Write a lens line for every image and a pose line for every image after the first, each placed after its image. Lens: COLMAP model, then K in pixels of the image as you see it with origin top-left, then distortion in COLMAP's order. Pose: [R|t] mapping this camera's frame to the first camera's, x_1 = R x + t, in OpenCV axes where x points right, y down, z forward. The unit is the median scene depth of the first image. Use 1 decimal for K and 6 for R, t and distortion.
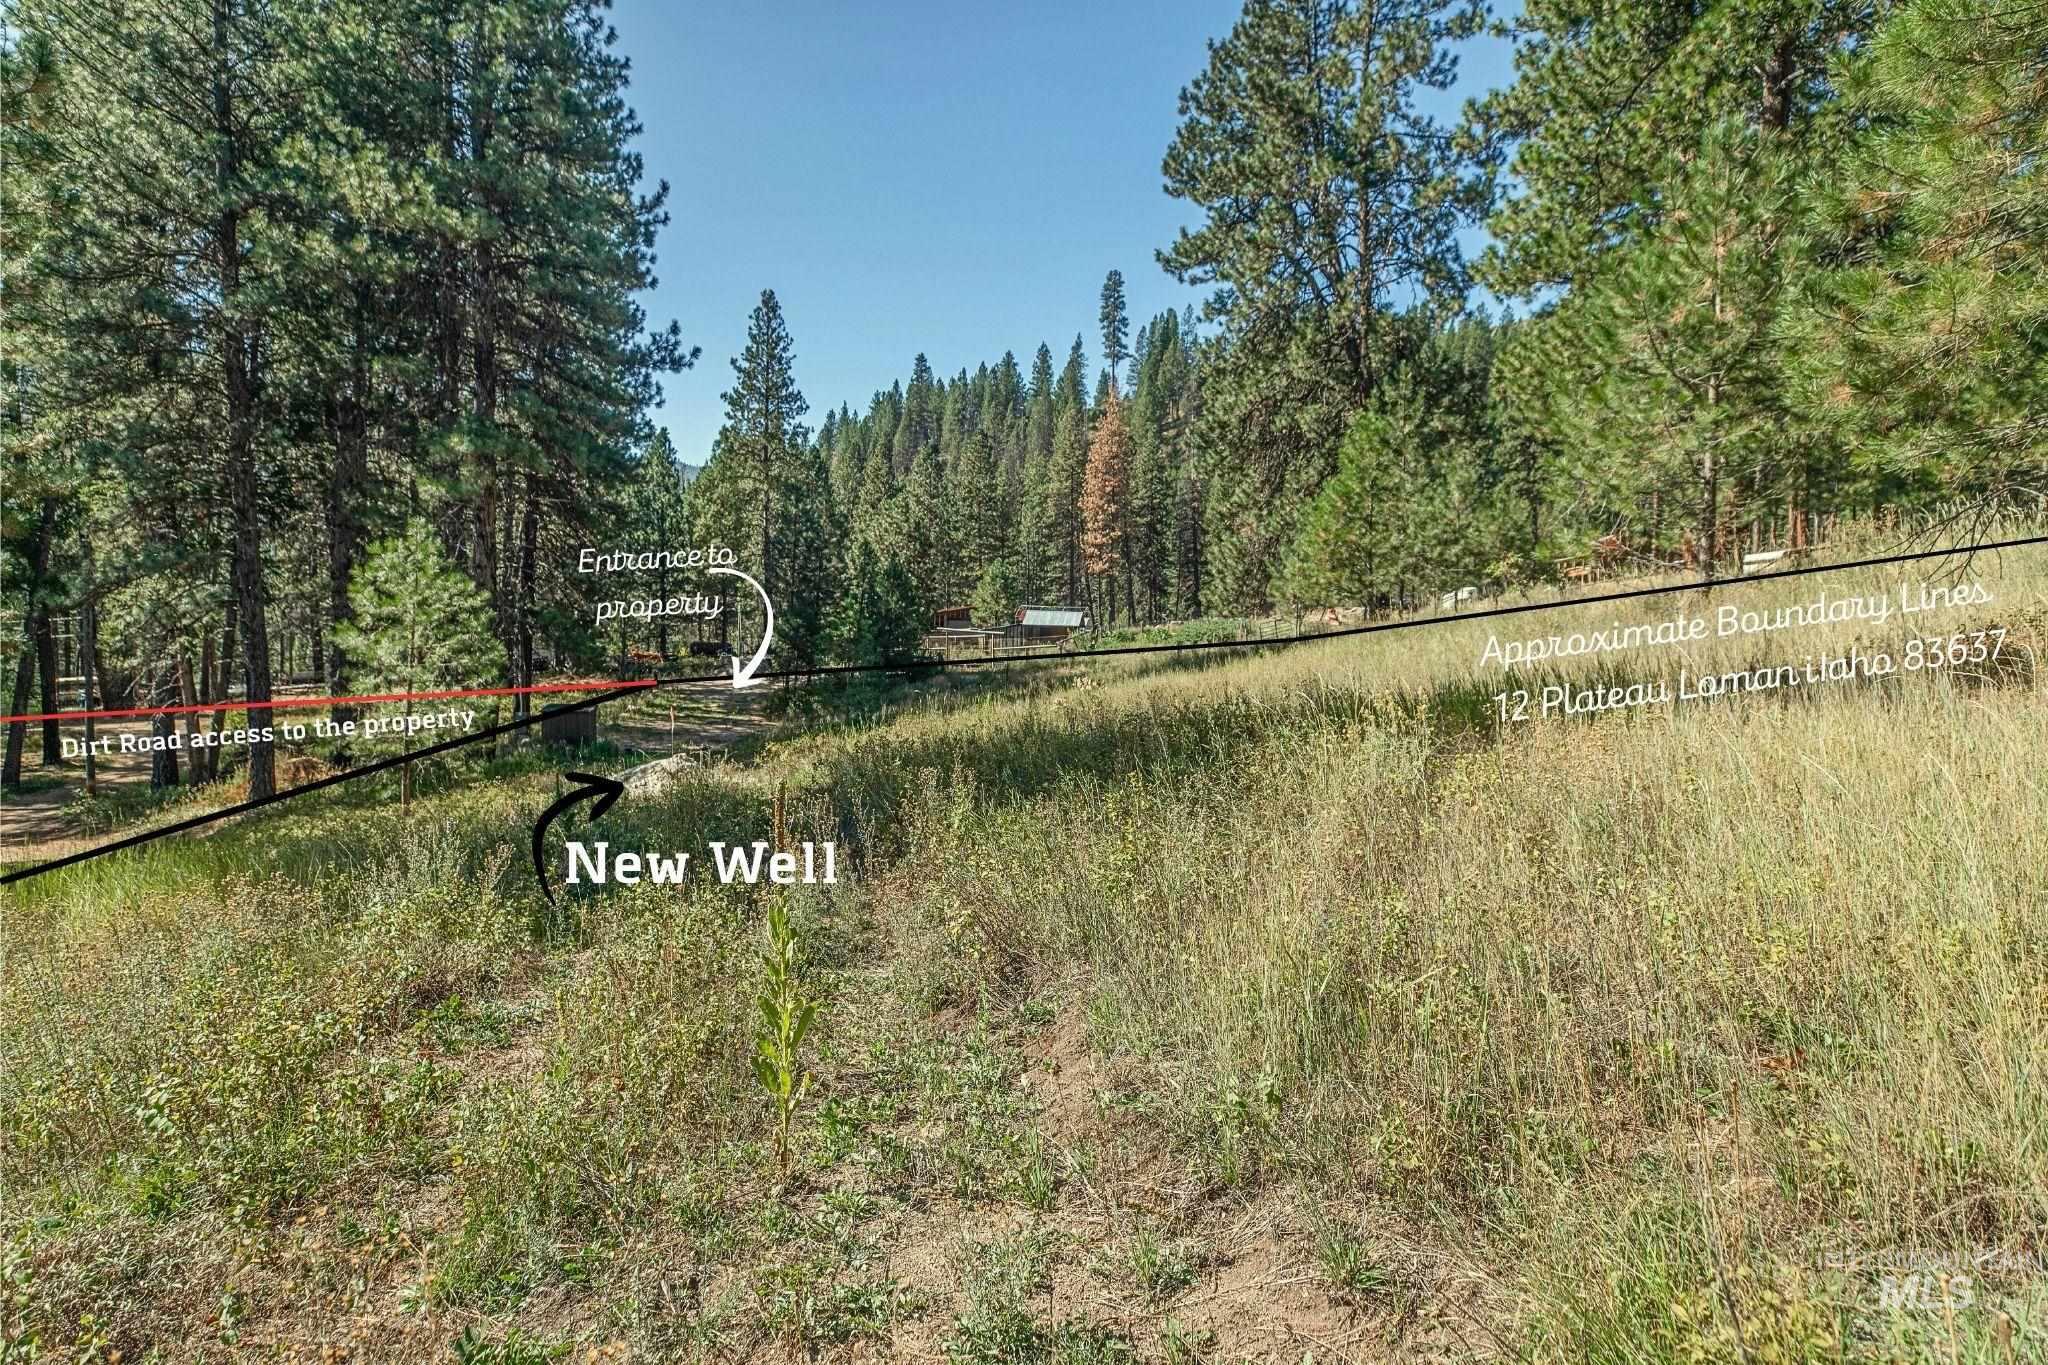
lens RADIAL K [[1047.9, 0, 1027.5], [0, 1047.9, 676.1], [0, 0, 1]] dist [0.002148, 0.000581]
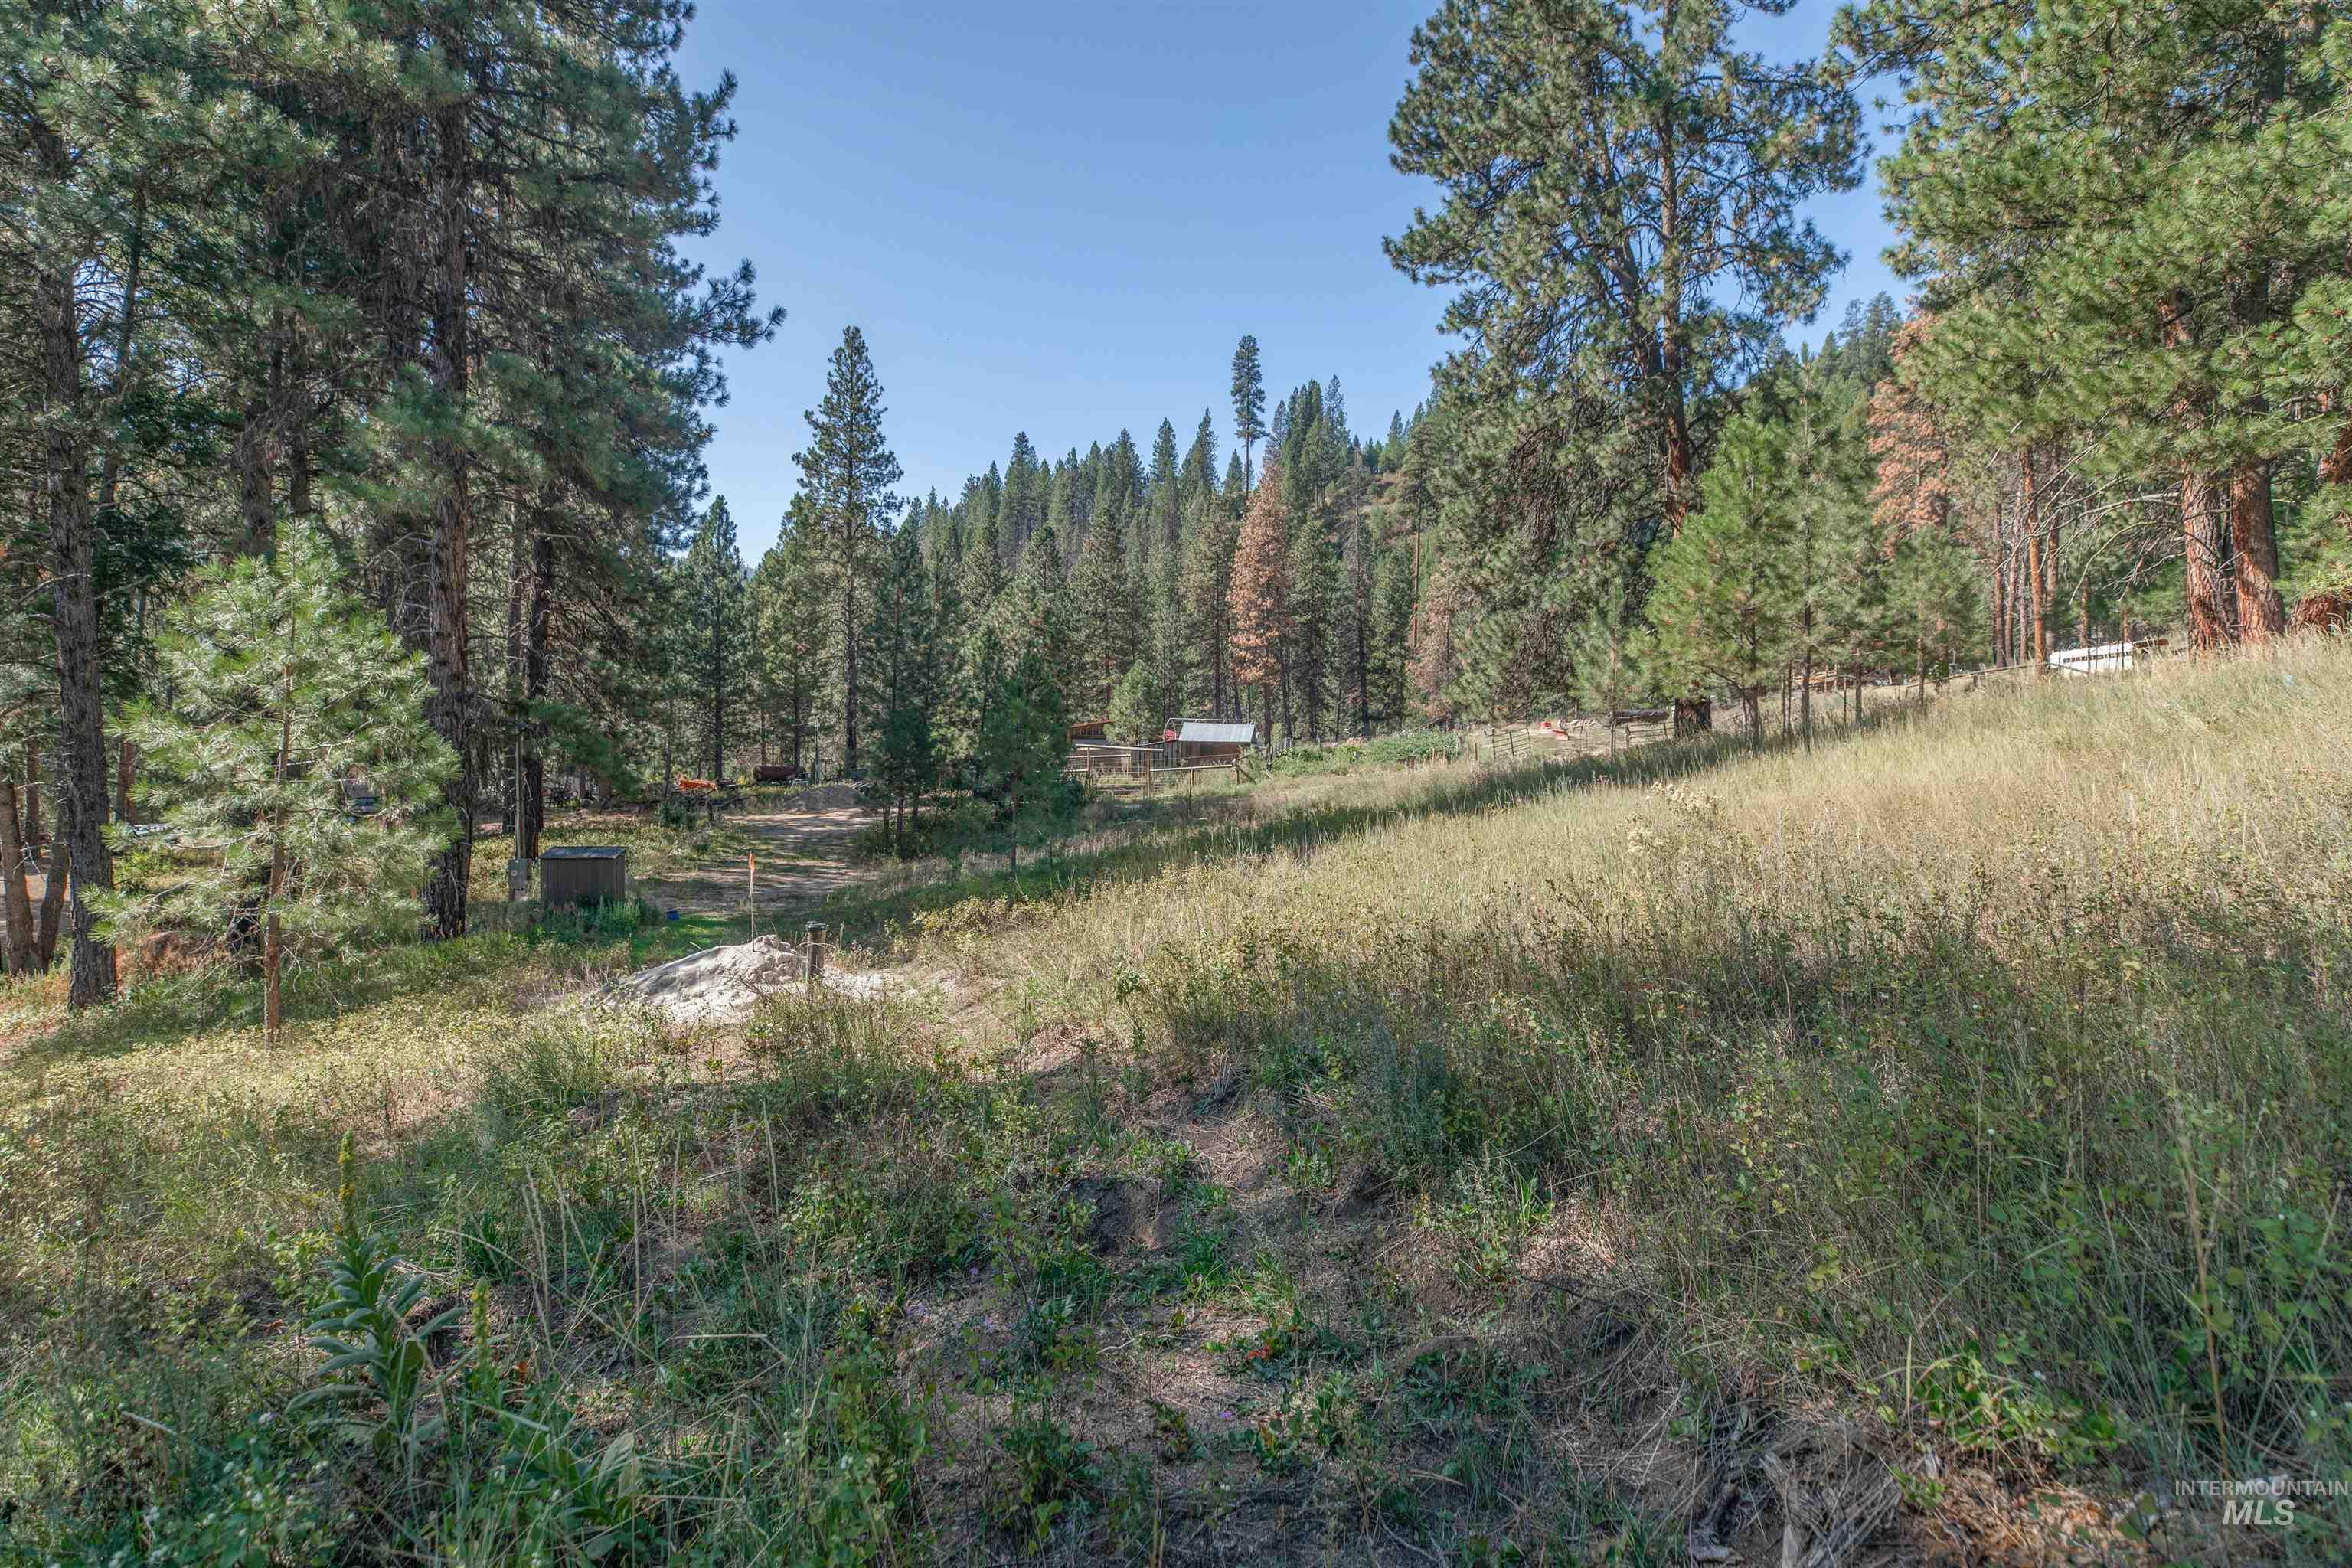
lens RADIAL K [[1205.0, 0, 1179.4], [0, 1205.0, 776.3], [0, 0, 1]] dist [0.001966, 0.000272]
pose [[0.999428, -0.005889, 0.033309, -0.031812], [0.006784, 0.999617, -0.026816, 0.001917], [-0.033138, 0.027026, 0.999085, 0.084443]]
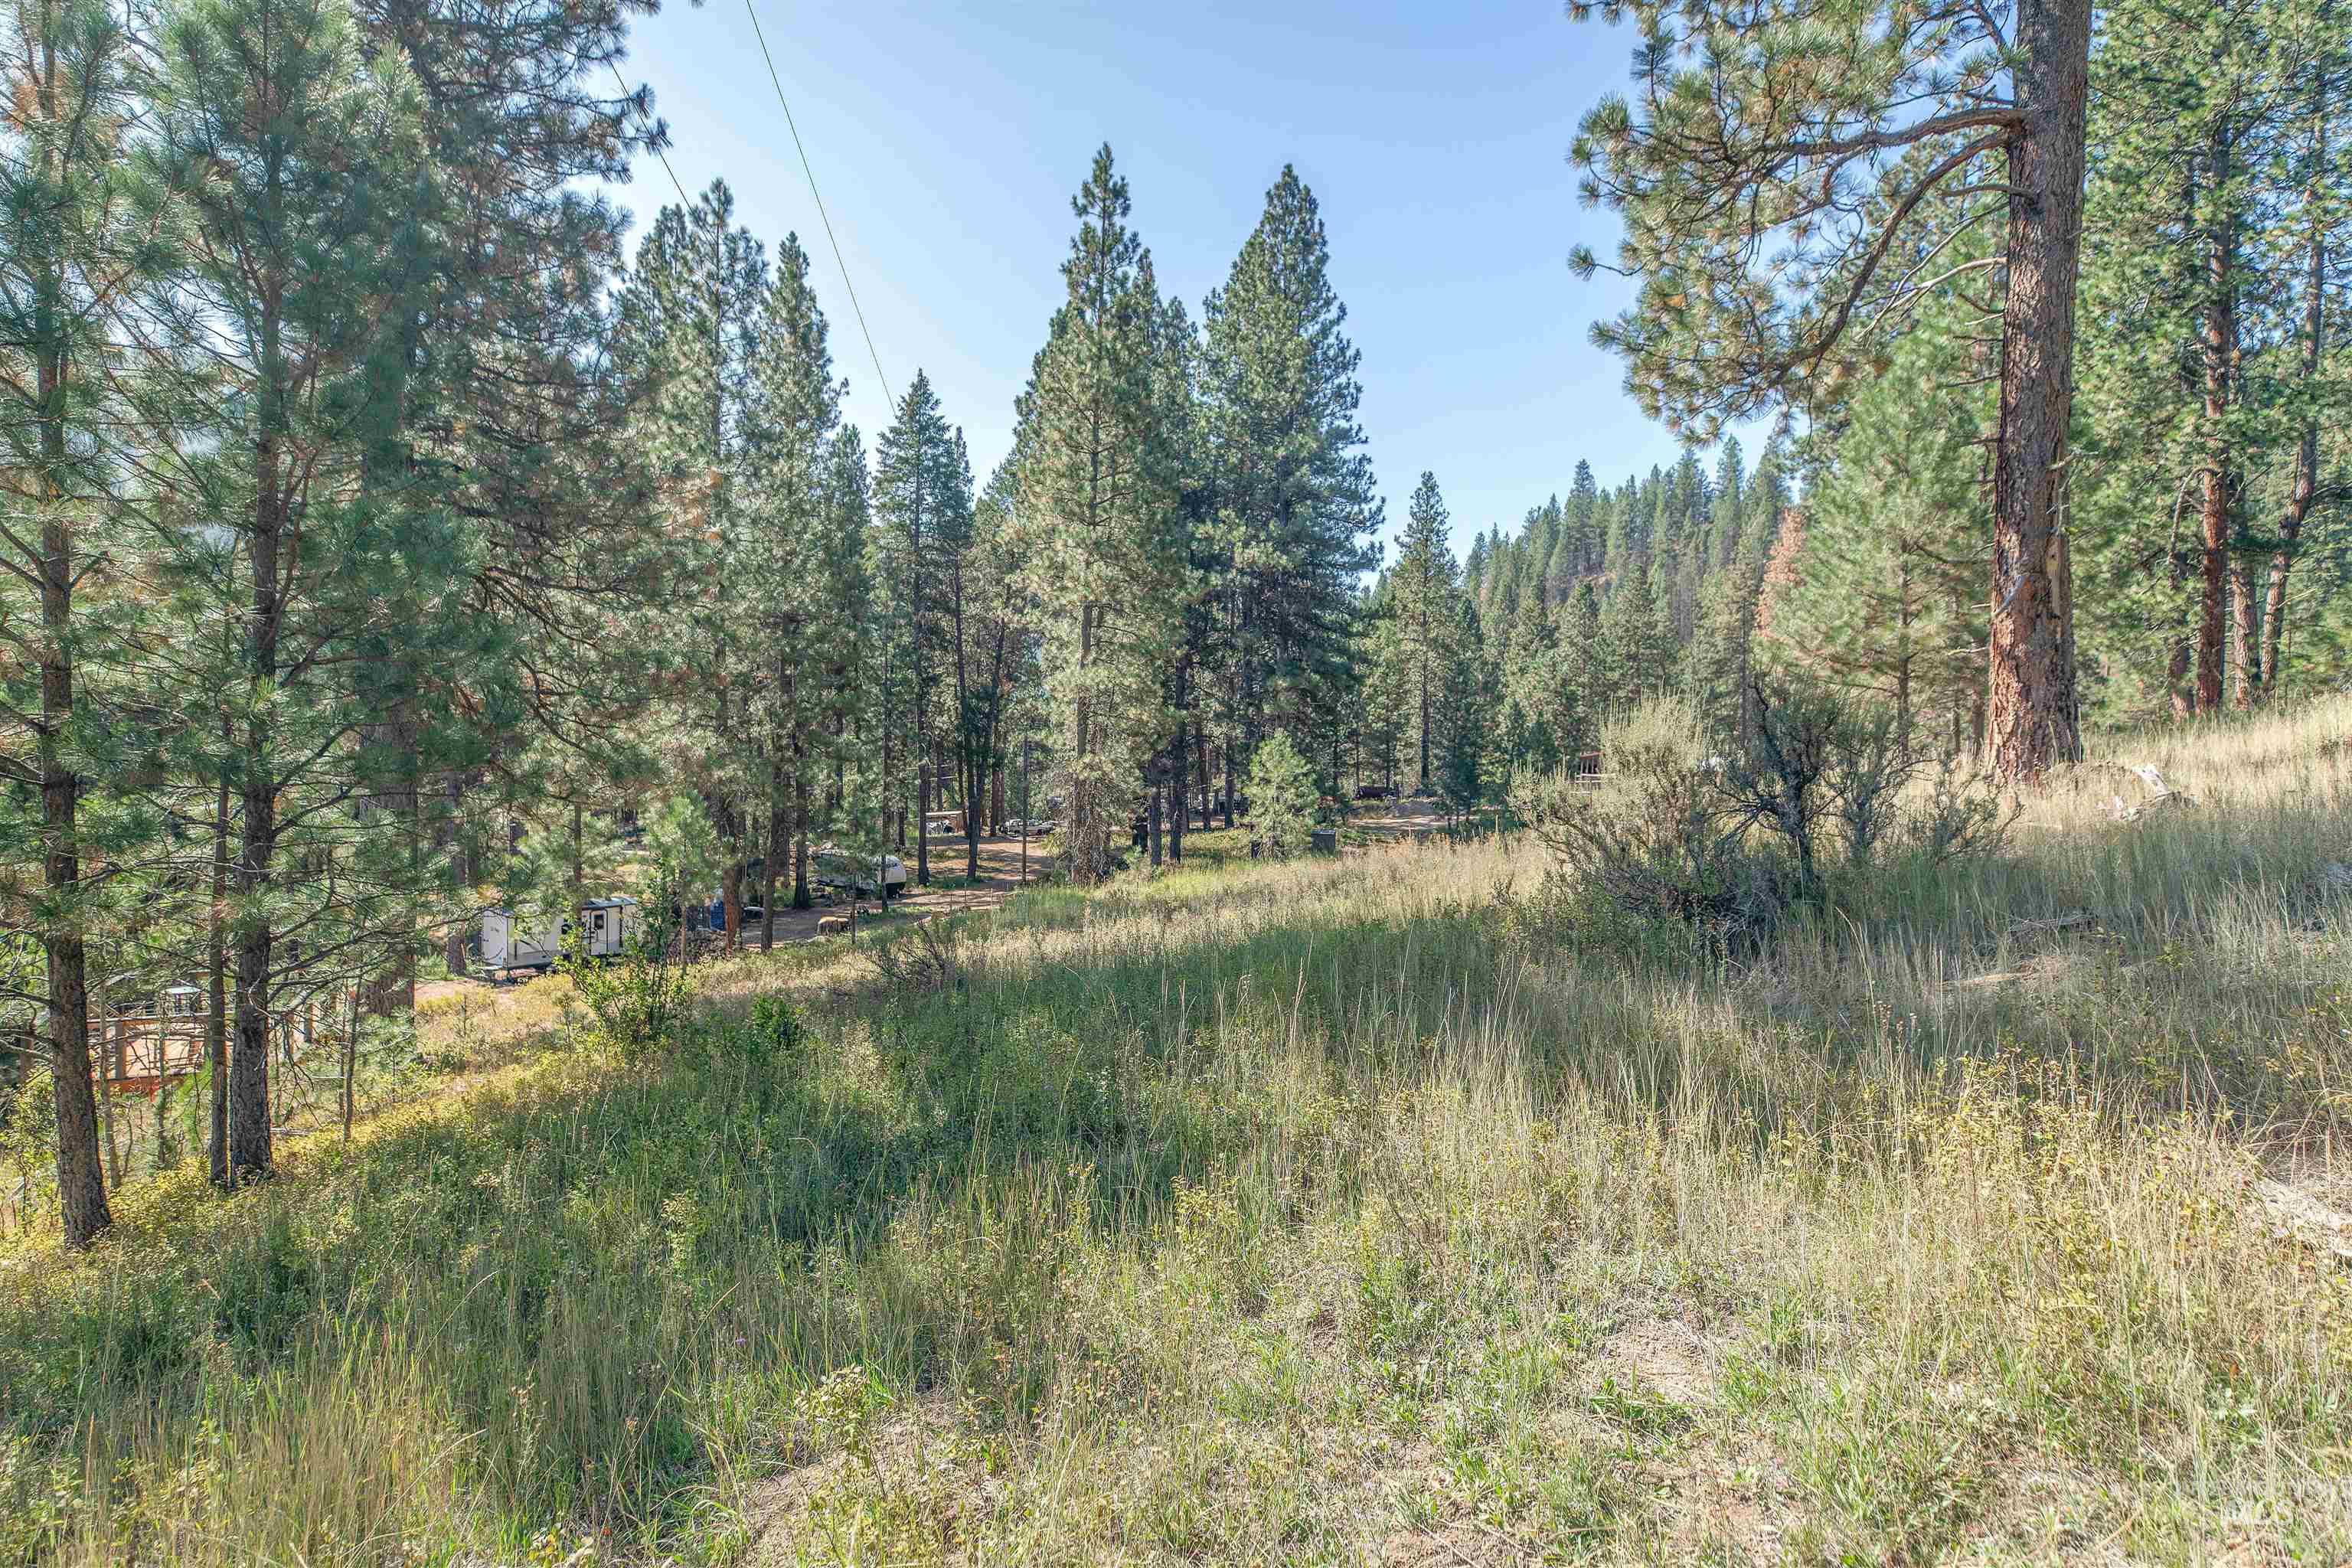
lens RADIAL K [[1203.9, 0, 1179.9], [0, 1203.9, 784.2], [0, 0, 1]] dist [0.000137, 0.000956]
pose [[0.910085, -0.001519, -0.414418, 0.046999], [-0.011451, 0.999519, -0.028811, 0.005497], [0.414262, 0.030966, 0.909631, -0.285967]]
